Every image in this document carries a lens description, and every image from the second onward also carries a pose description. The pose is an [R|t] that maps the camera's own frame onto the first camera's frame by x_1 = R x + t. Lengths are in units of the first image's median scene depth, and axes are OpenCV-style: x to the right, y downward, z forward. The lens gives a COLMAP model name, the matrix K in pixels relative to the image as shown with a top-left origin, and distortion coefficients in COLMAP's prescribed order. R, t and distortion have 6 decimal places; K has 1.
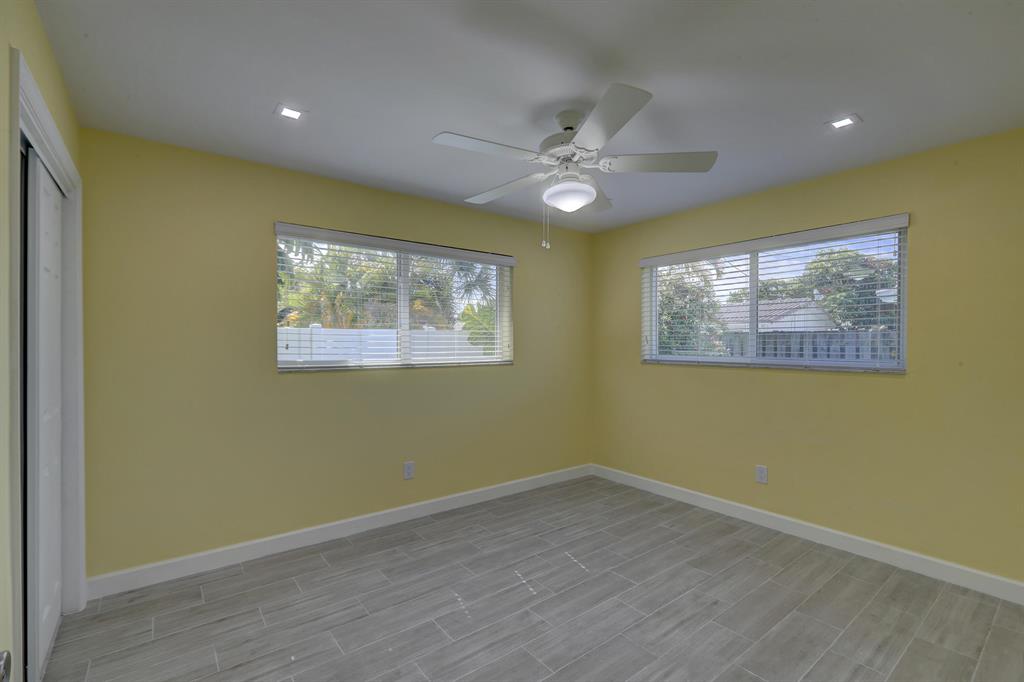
lens RADIAL K [[459.3, 0, 513.0], [0, 459.3, 342.0], [0, 0, 1]] dist [-0.002153, 0.000812]
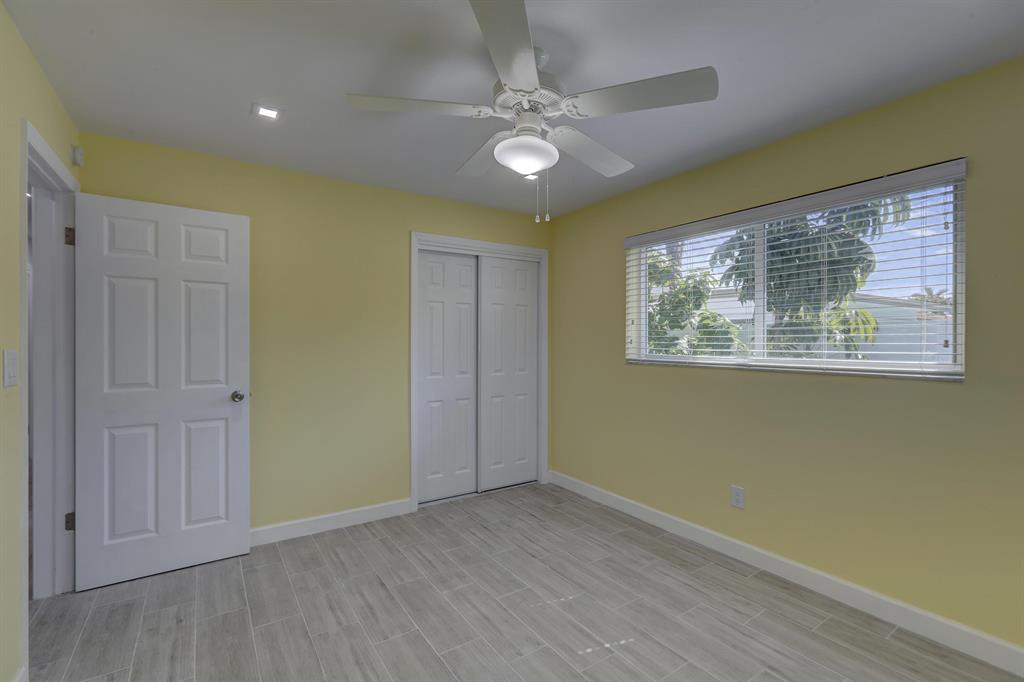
lens RADIAL K [[459.3, 0, 512.4], [0, 459.3, 341.1], [0, 0, 1]] dist [-0.002153, 0.000812]
pose [[-0.064973, 0.003231, -0.997882, 0.753600], [0.003106, 0.999991, 0.003036, 0.005089], [0.997882, -0.002902, -0.064983, 0.835346]]
